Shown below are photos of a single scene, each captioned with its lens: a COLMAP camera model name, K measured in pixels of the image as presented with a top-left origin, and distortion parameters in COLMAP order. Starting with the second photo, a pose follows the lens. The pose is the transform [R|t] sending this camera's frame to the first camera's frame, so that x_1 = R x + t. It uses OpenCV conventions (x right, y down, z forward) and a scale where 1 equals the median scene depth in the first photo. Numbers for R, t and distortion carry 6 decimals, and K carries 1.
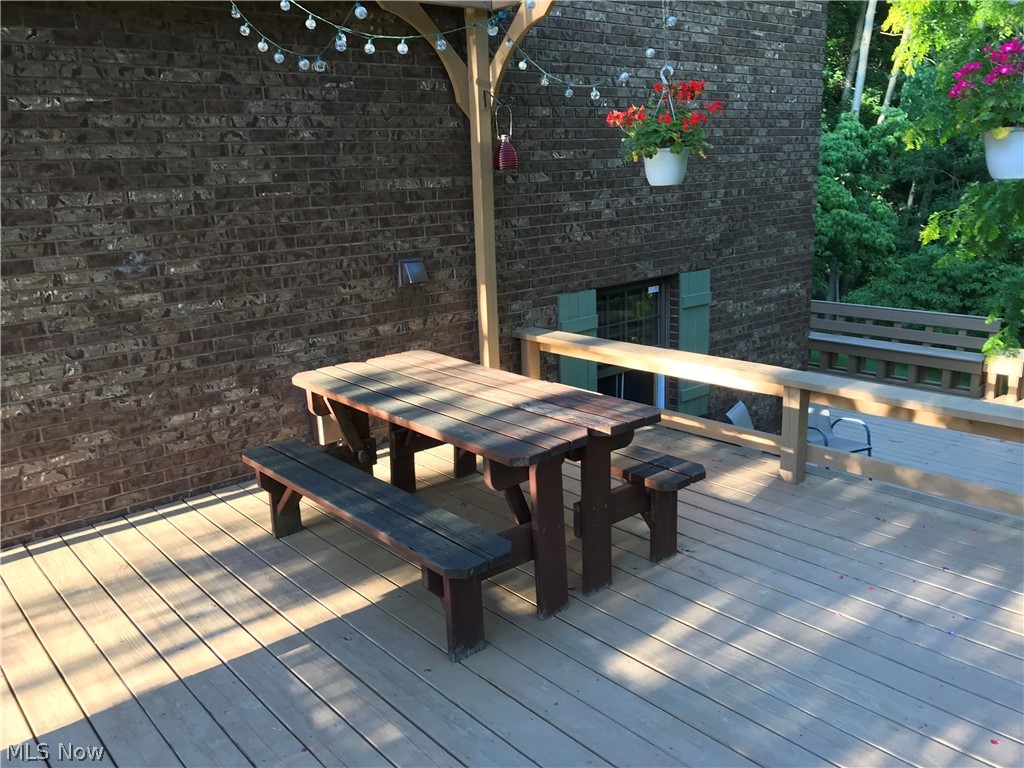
lens RADIAL K [[838.4, 0, 510.9], [0, 838.4, 382.9], [0, 0, 1]] dist [0.031876, -0.052426]
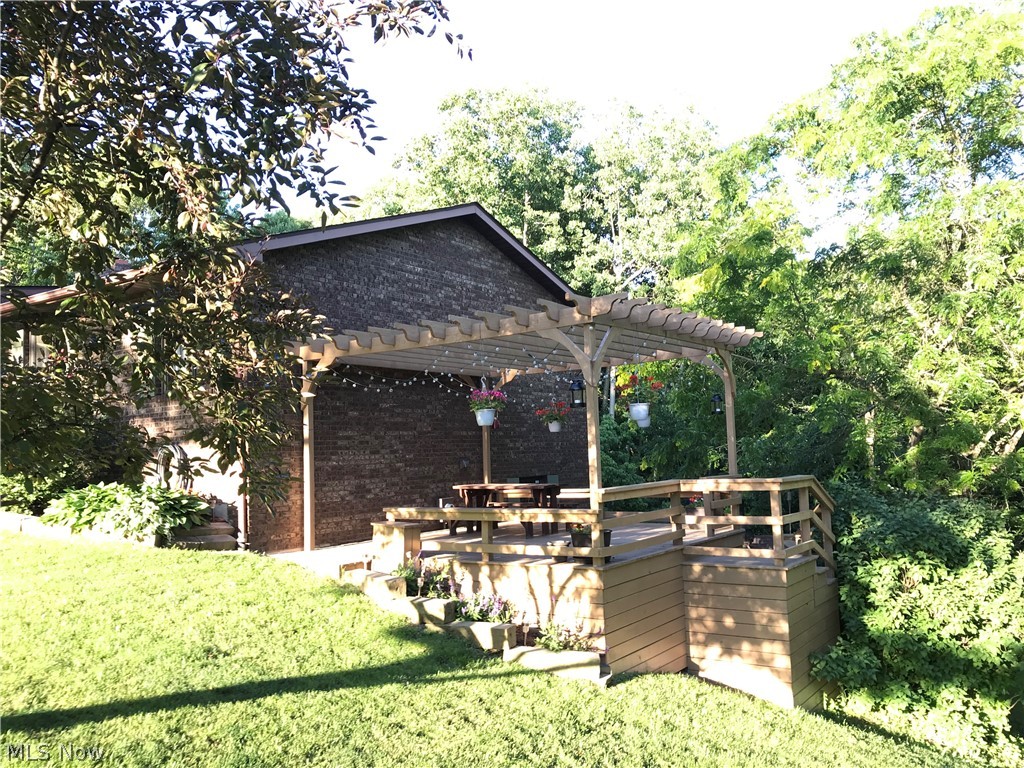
lens RADIAL K [[838.4, 0, 512.5], [0, 838.4, 383.8], [0, 0, 1]] dist [0.031876, -0.052426]
pose [[0.968479, 0.021655, 0.248151, -0.782390], [0.064246, 0.940793, -0.332839, 0.655011], [-0.240666, 0.338290, 0.909747, -1.960281]]
